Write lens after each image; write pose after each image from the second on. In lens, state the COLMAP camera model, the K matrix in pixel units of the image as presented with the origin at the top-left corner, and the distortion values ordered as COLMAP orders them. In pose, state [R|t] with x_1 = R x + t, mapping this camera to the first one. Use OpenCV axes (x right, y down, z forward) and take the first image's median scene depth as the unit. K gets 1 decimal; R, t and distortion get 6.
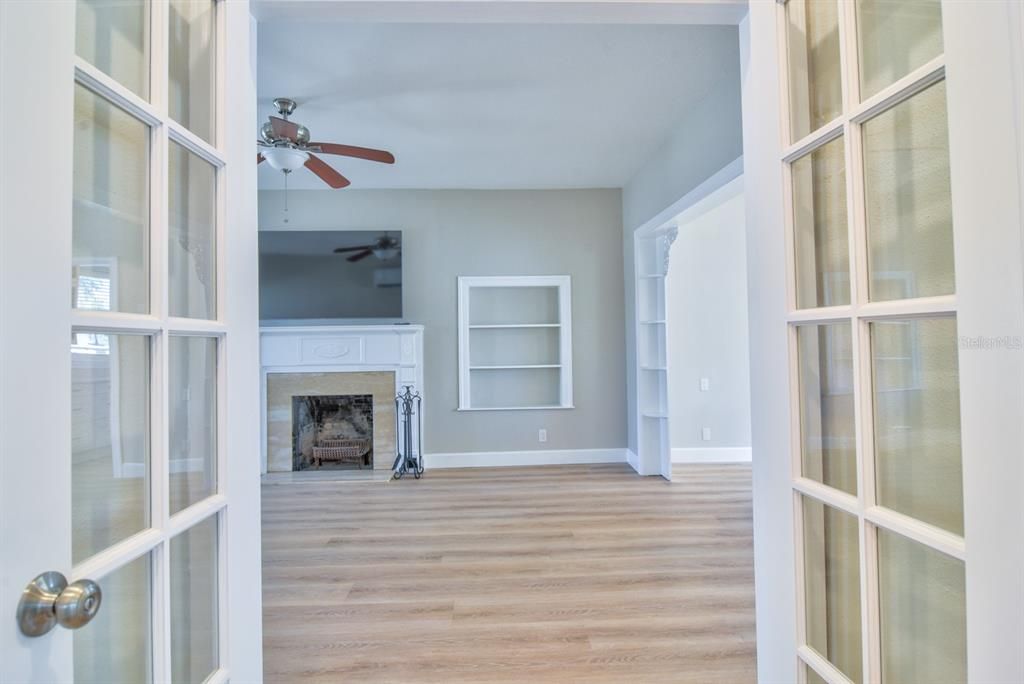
lens RADIAL K [[542.7, 0, 512.0], [0, 542.7, 342.0], [0, 0, 1]] dist [-0.004390, -0.001400]
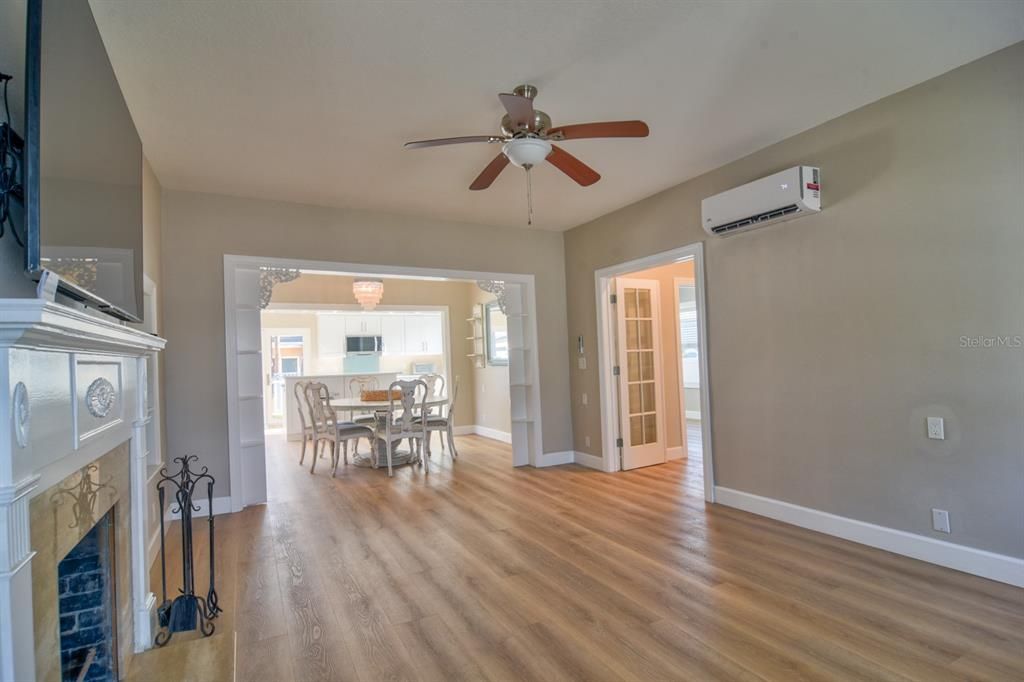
lens RADIAL K [[506.6, 0, 511.9], [0, 506.6, 346.6], [0, 0, 1]] dist [-0.011137, -0.000894]
pose [[-0.429366, 0.047901, 0.901859, -0.743716], [0.041002, 0.998597, -0.033518, 0.005333], [-0.902199, 0.022587, -0.430728, 0.895757]]
